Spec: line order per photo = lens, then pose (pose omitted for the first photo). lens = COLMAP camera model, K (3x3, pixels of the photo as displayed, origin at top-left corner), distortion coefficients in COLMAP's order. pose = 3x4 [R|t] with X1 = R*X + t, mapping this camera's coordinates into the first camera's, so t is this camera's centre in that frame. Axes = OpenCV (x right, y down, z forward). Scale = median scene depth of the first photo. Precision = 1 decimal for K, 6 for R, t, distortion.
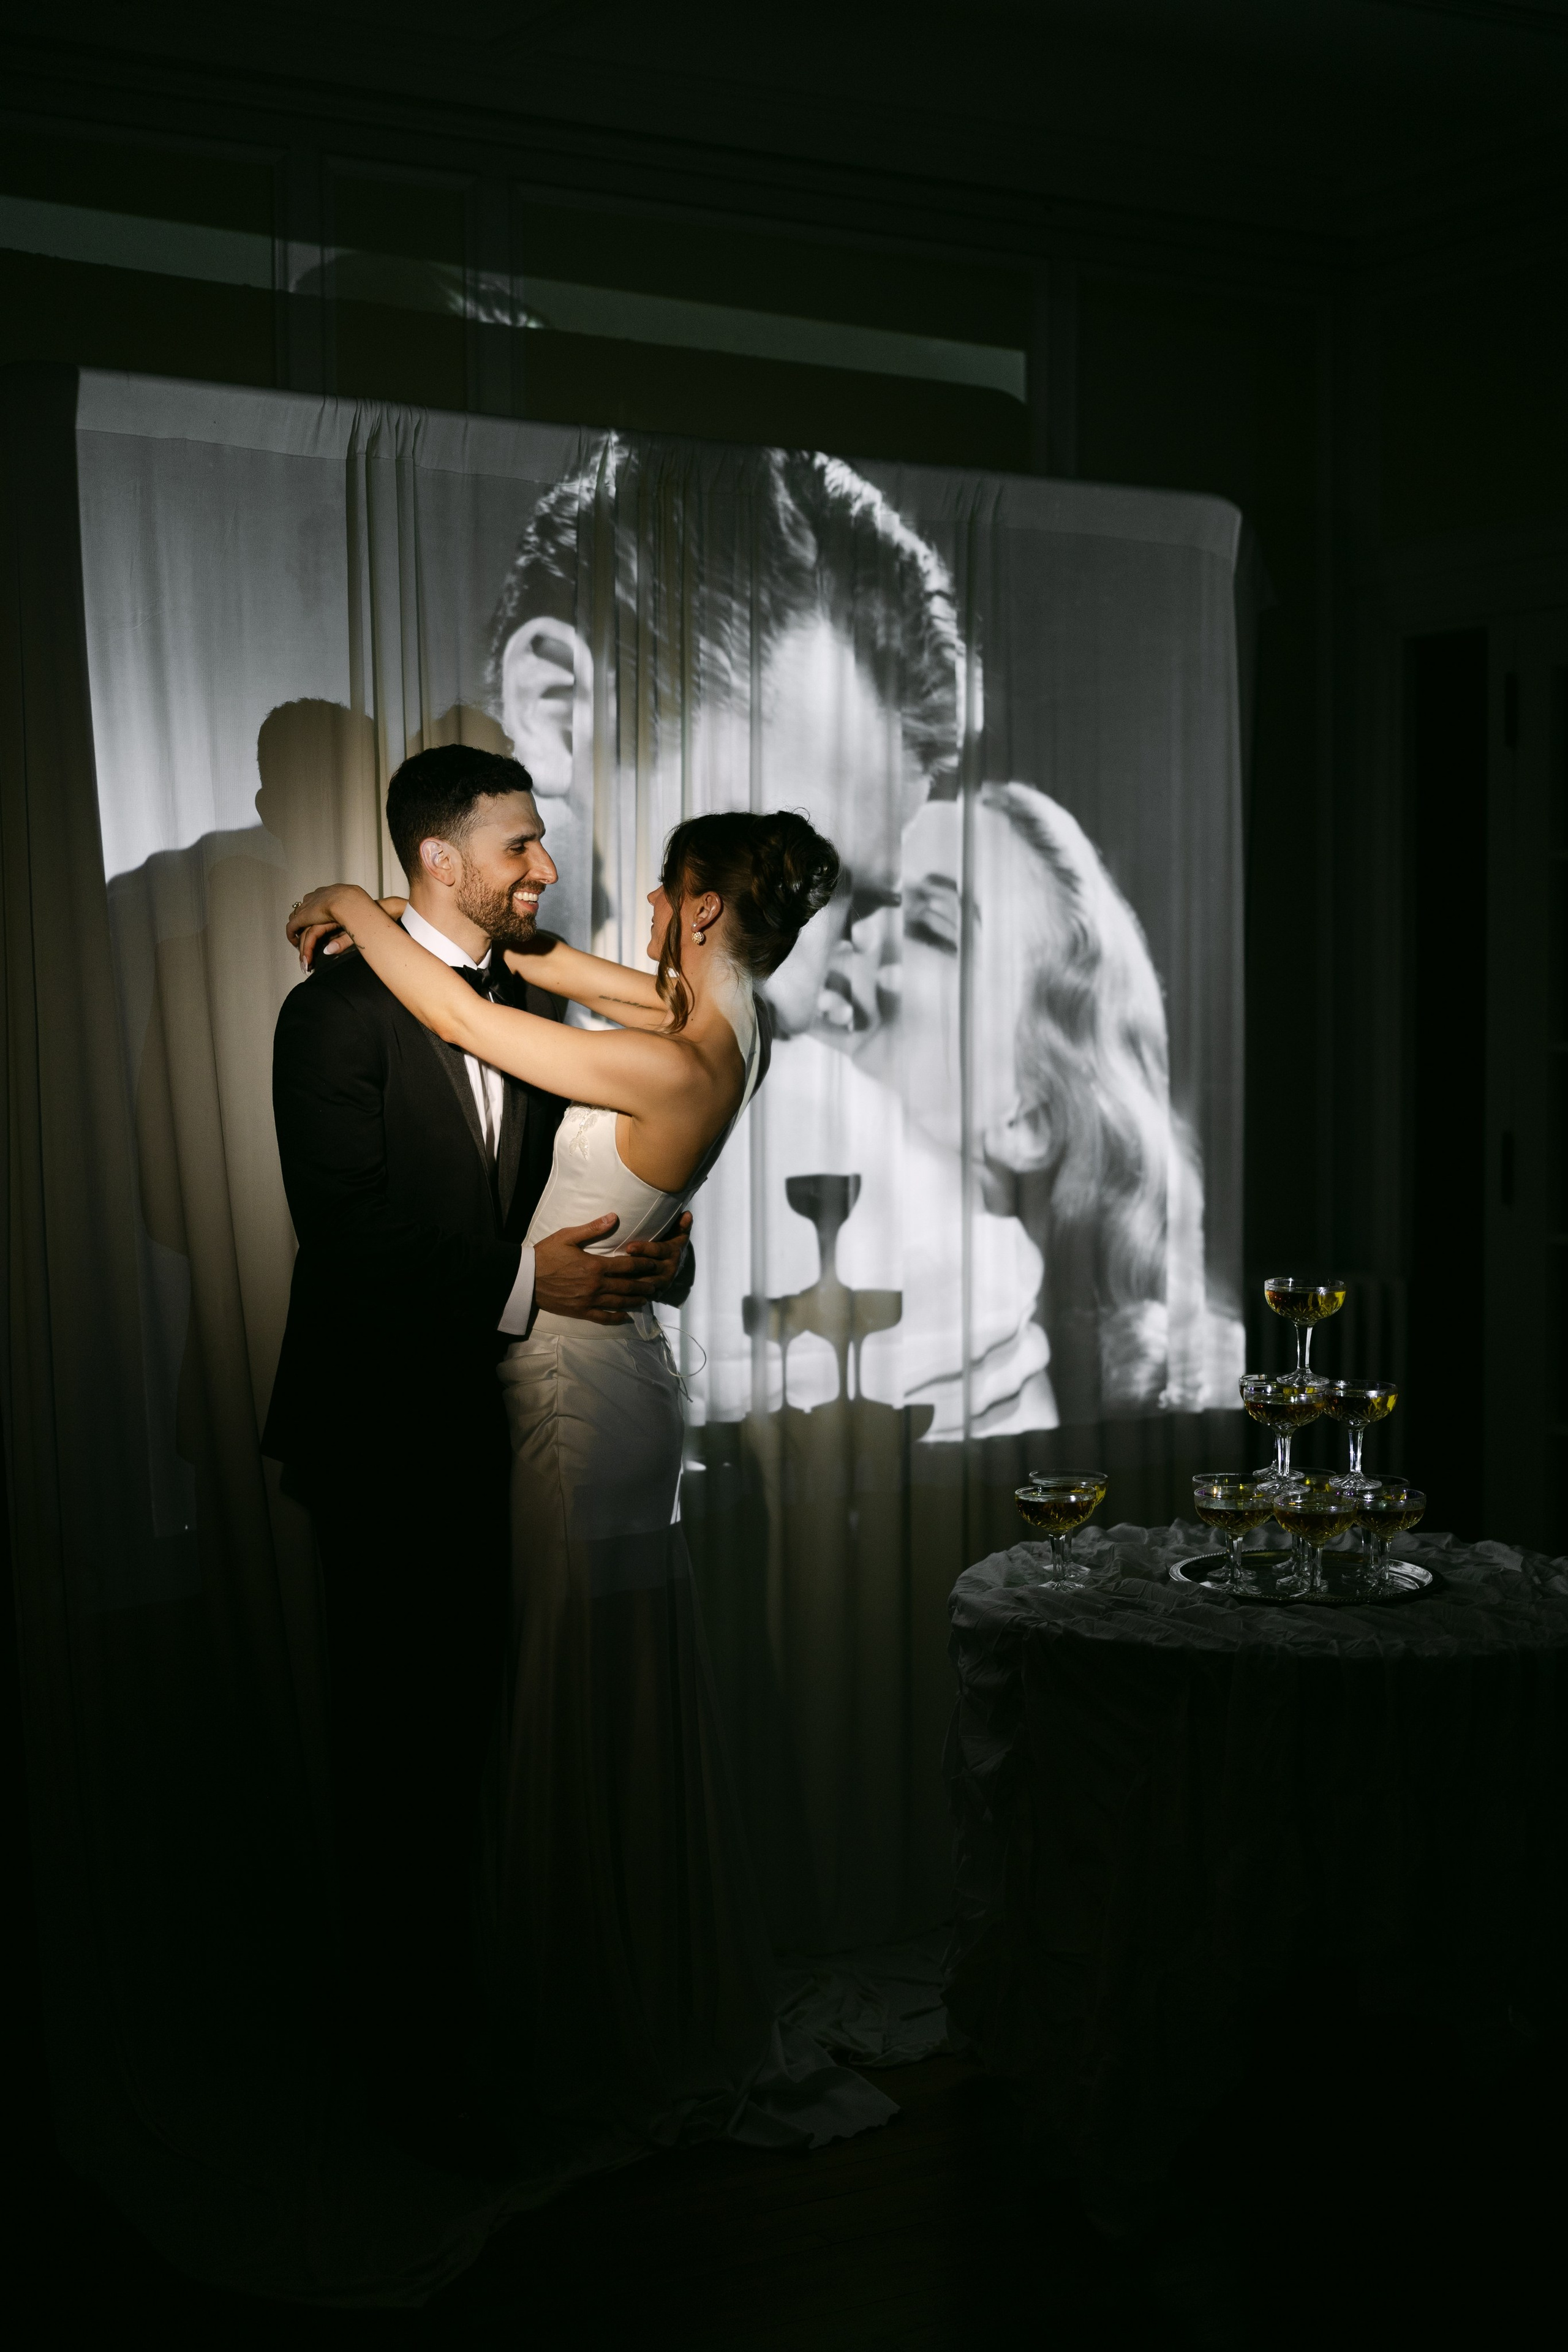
lens RADIAL K [[3346.7, 0, 742.5], [0, 3346.7, 1229.0], [0, 0, 1]] dist [0.015579, 0.000000]
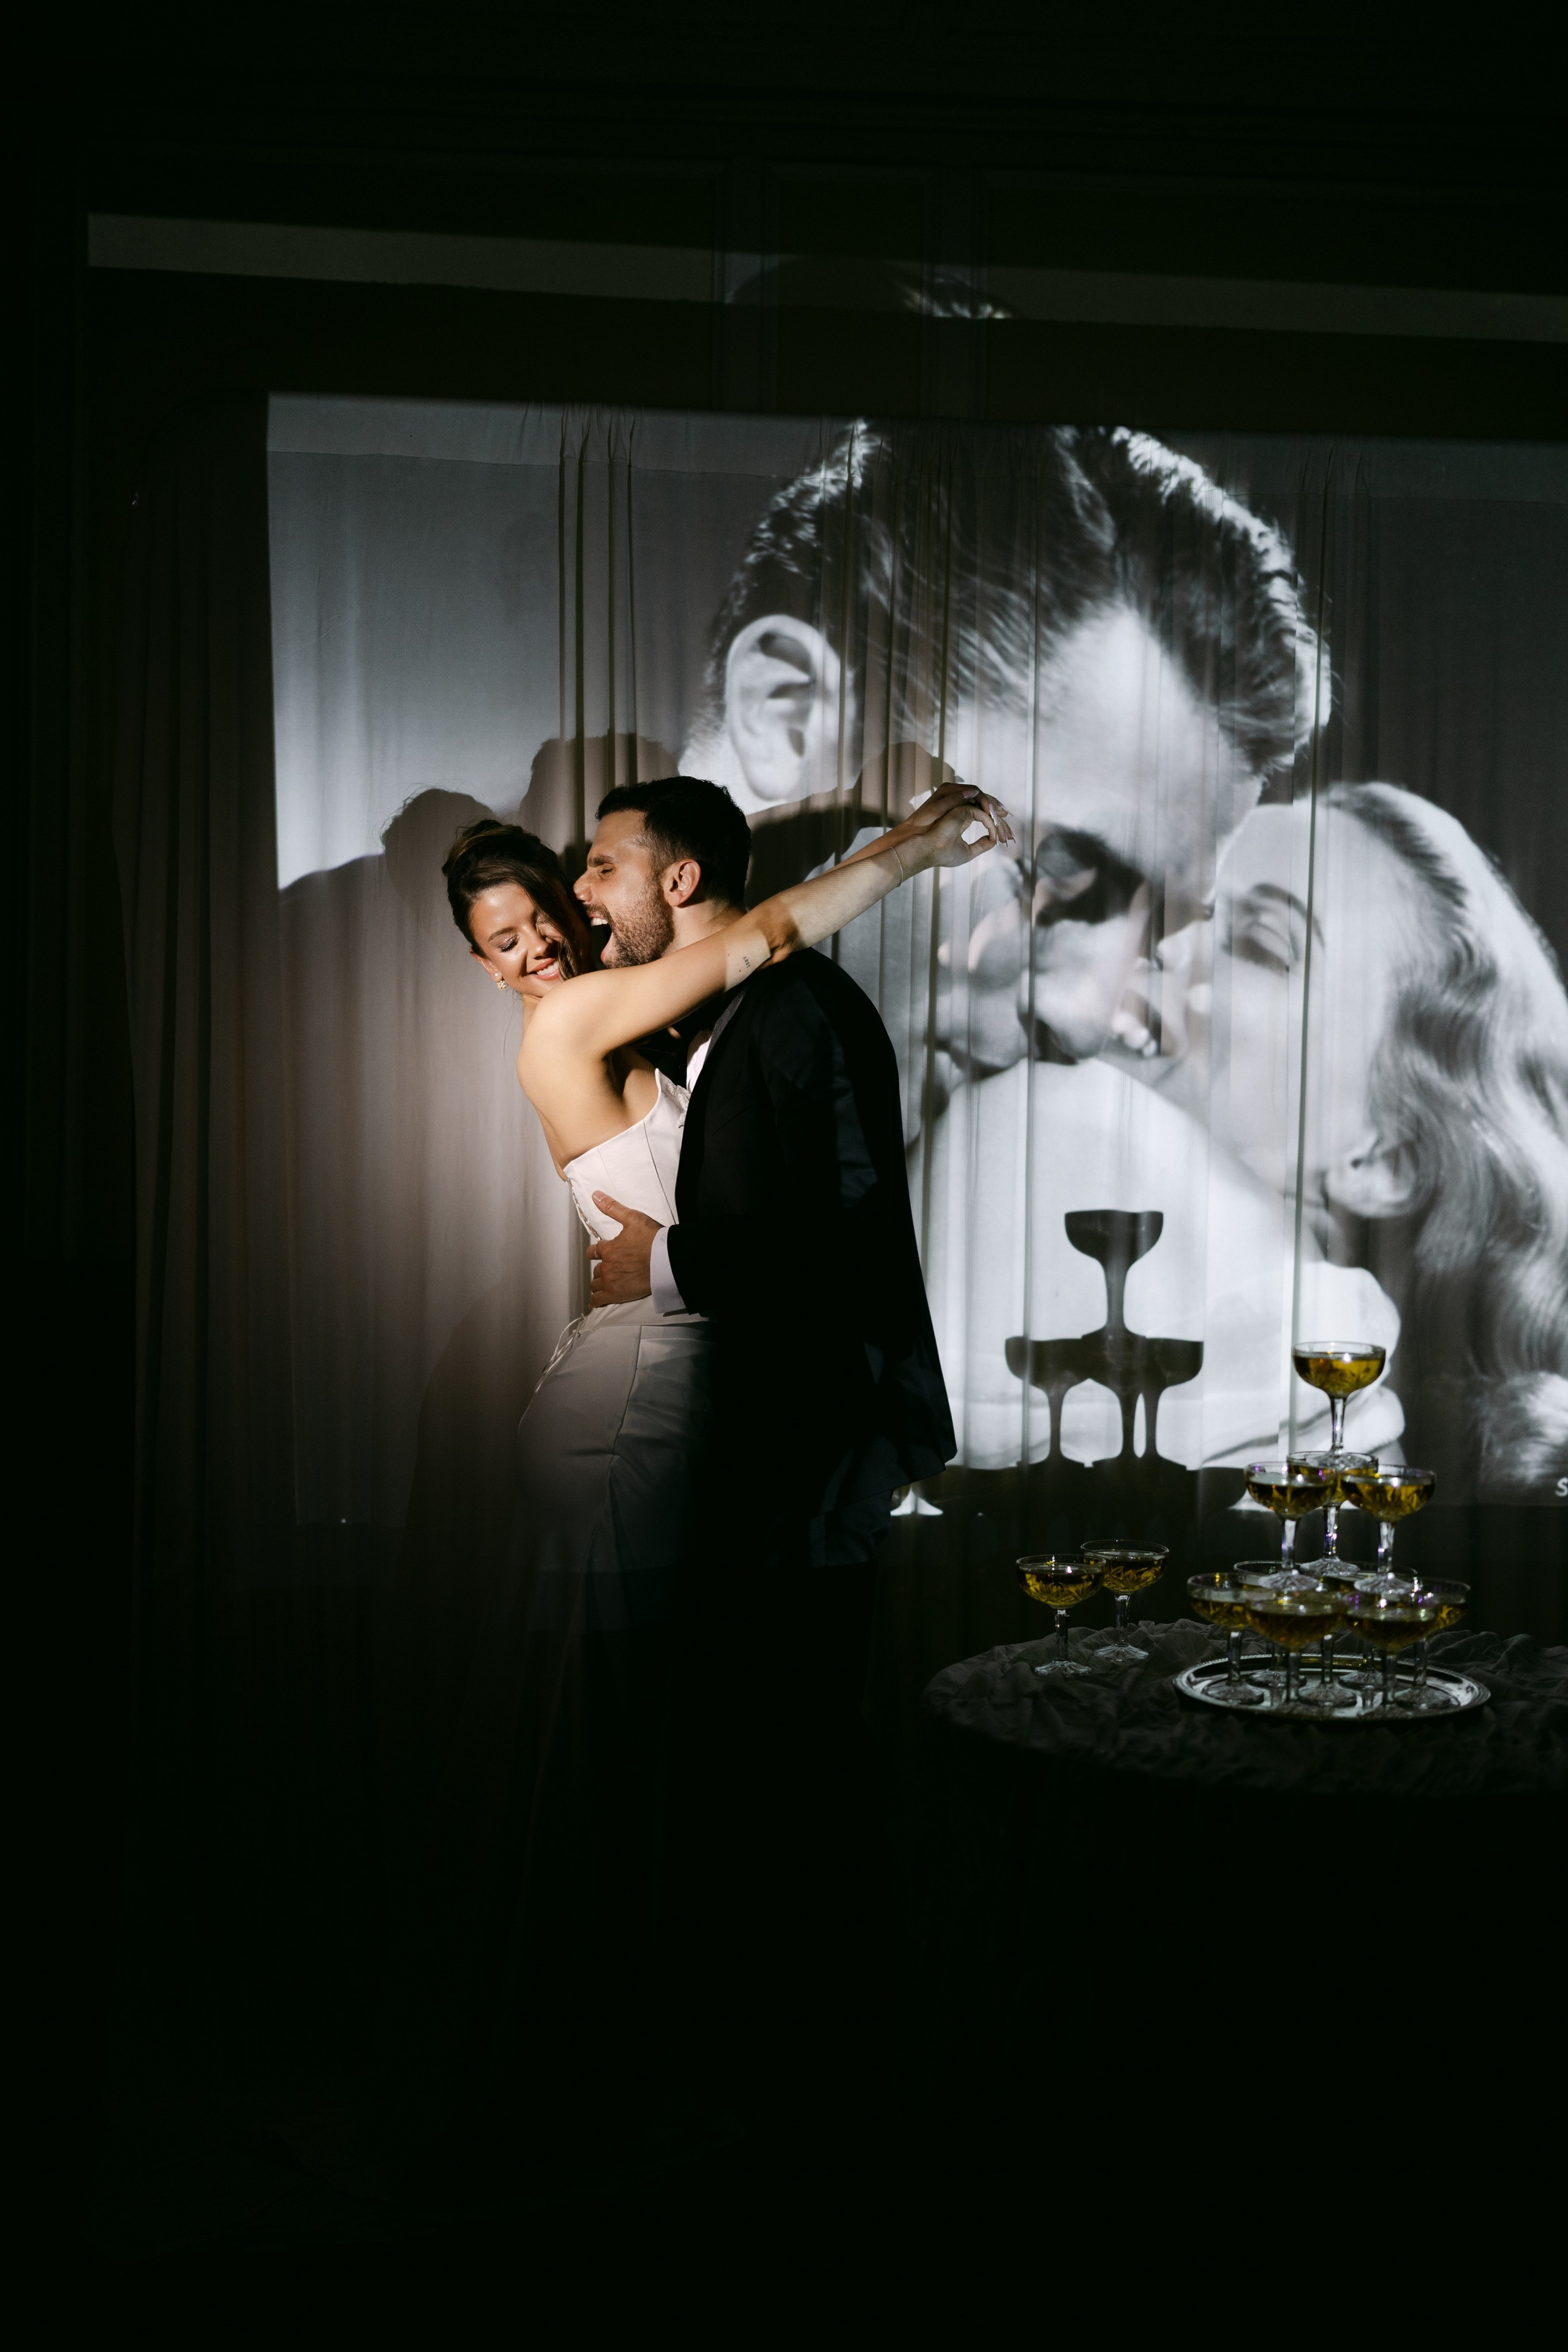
lens RADIAL K [[3346.7, 0, 834.2], [0, 3346.7, 1251.5], [0, 0, 1]] dist [0.015579, 0.000000]
pose [[0.884640, 0.047131, -0.463887, 0.381273], [-0.051183, 0.998682, 0.003860, -0.004278], [0.463457, 0.020328, 0.885886, 0.145844]]
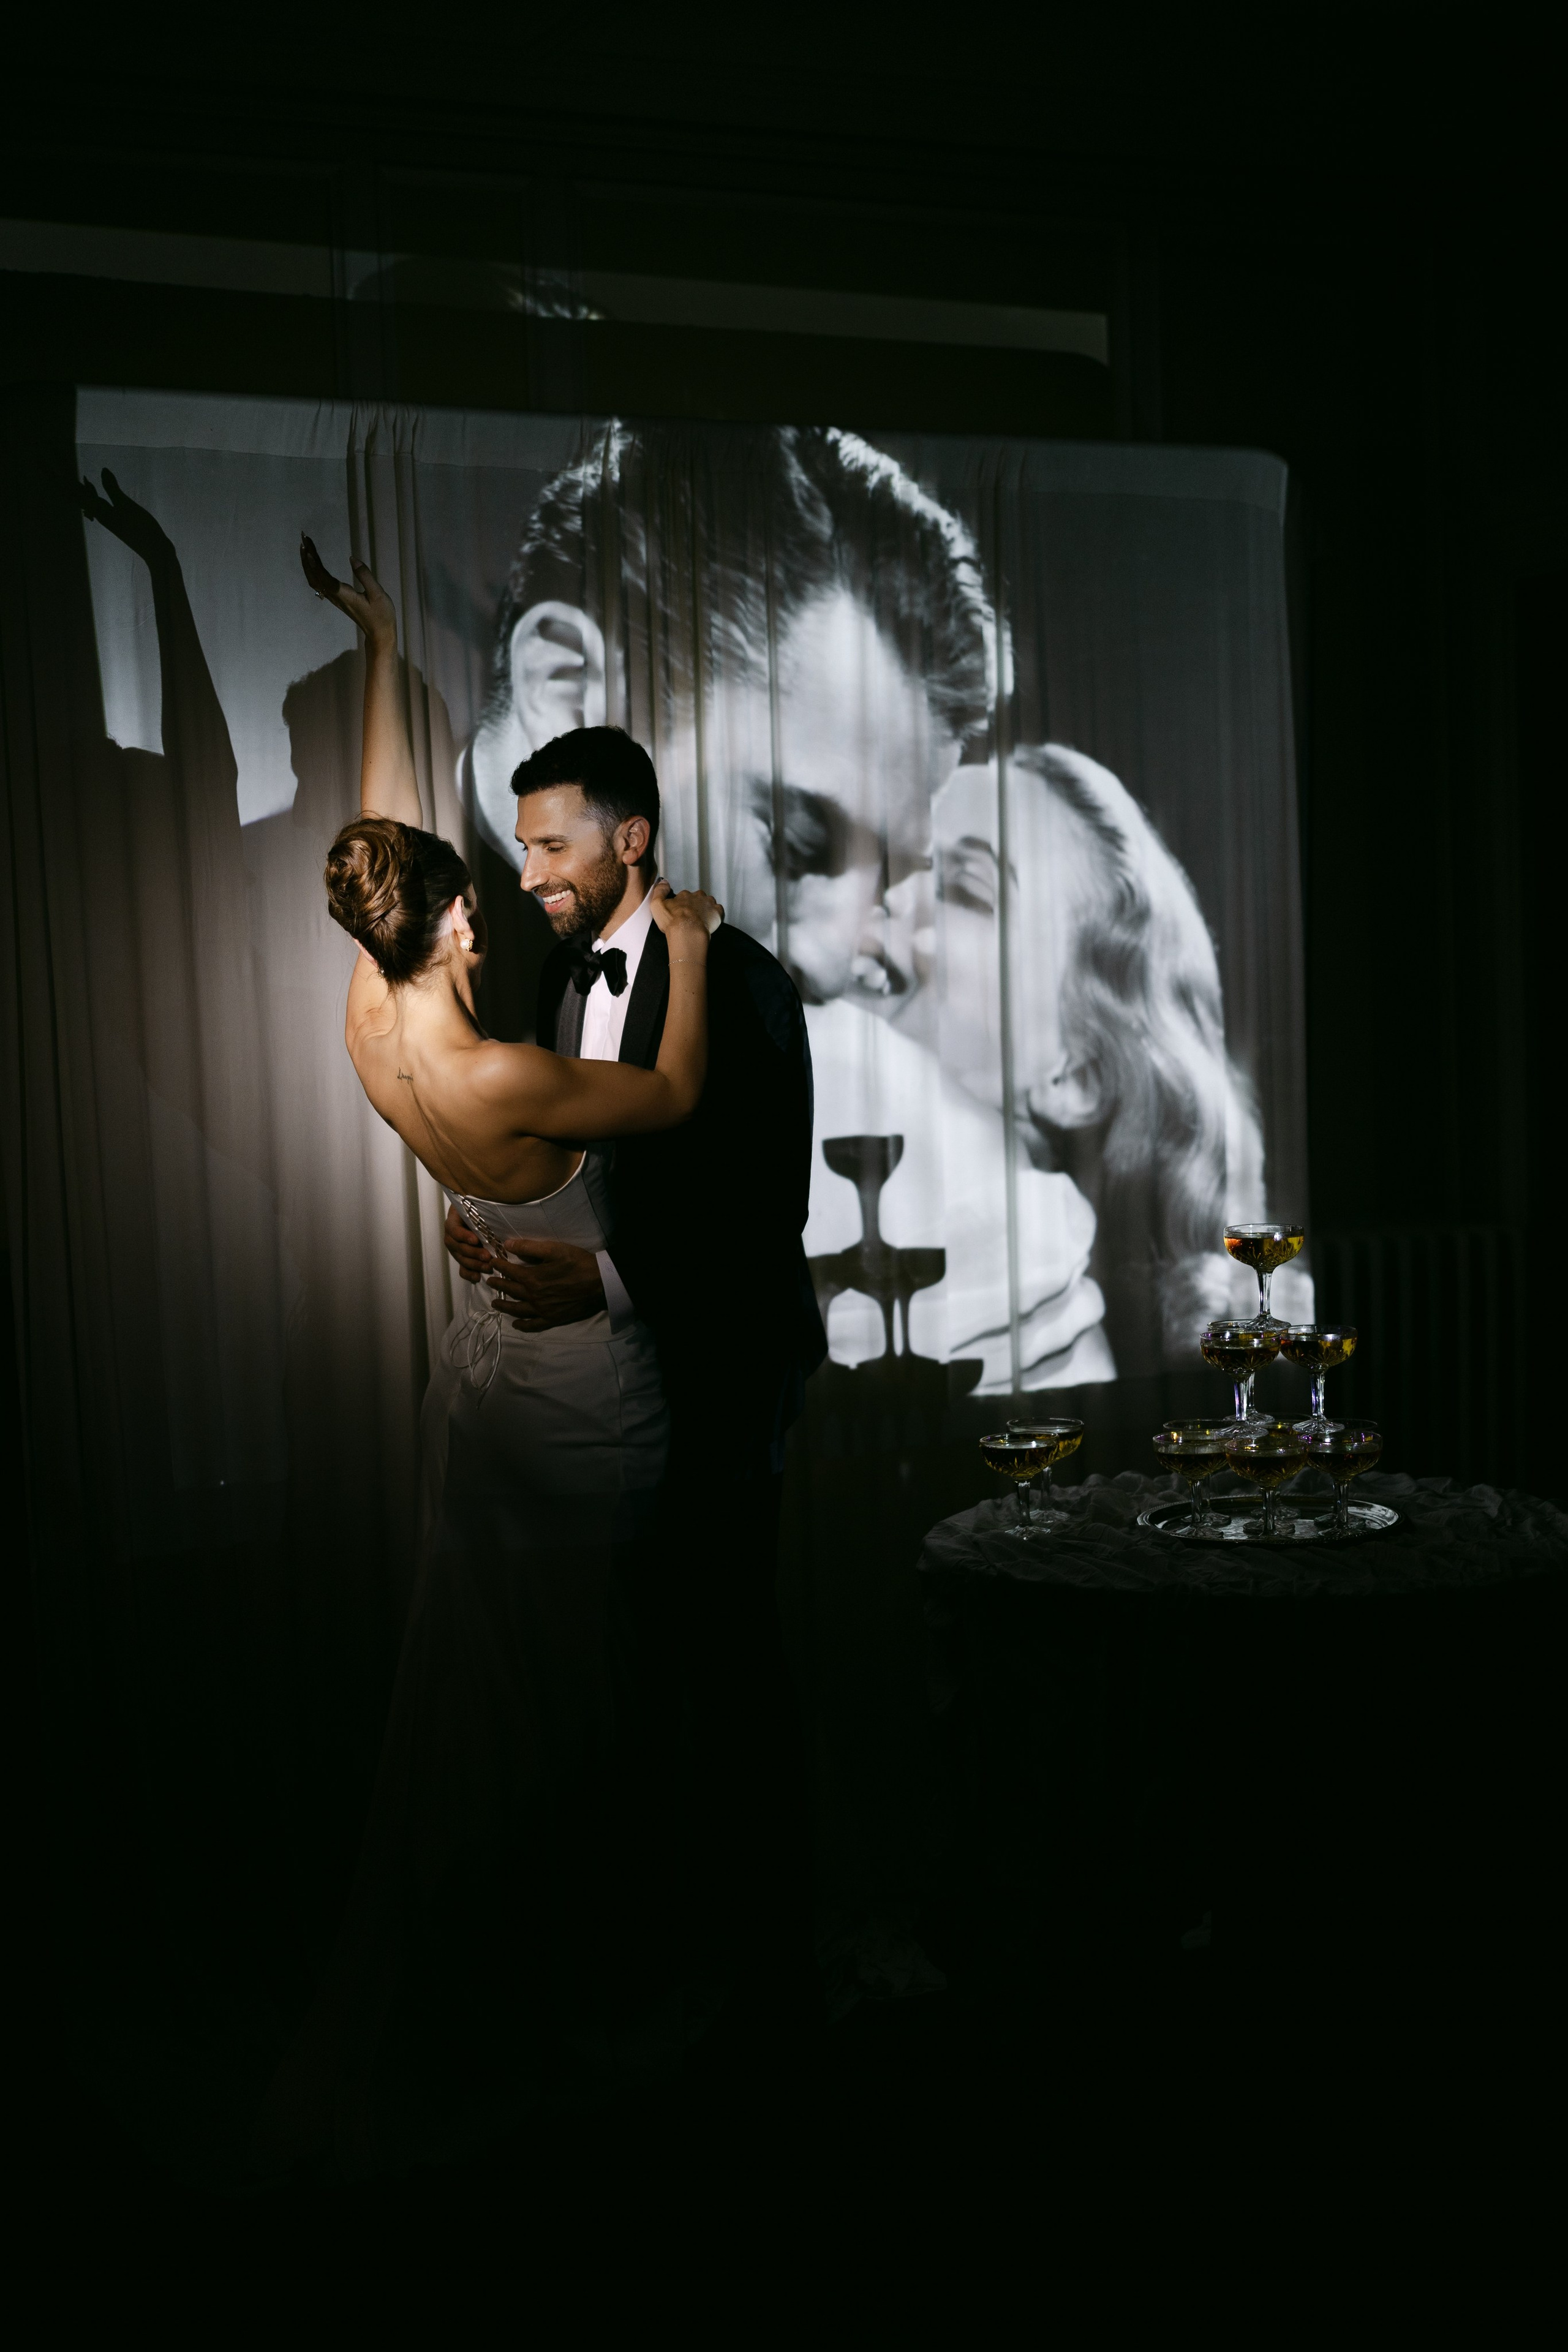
lens RADIAL K [[3346.7, 0, 771.3], [0, 3346.7, 1223.4], [0, 0, 1]] dist [0.015579, 0.000000]
pose [[0.991623, -0.021212, -0.127410, 0.125795], [0.021767, 0.999759, 0.002964, 0.006987], [0.127316, -0.005713, 0.991846, -0.015817]]
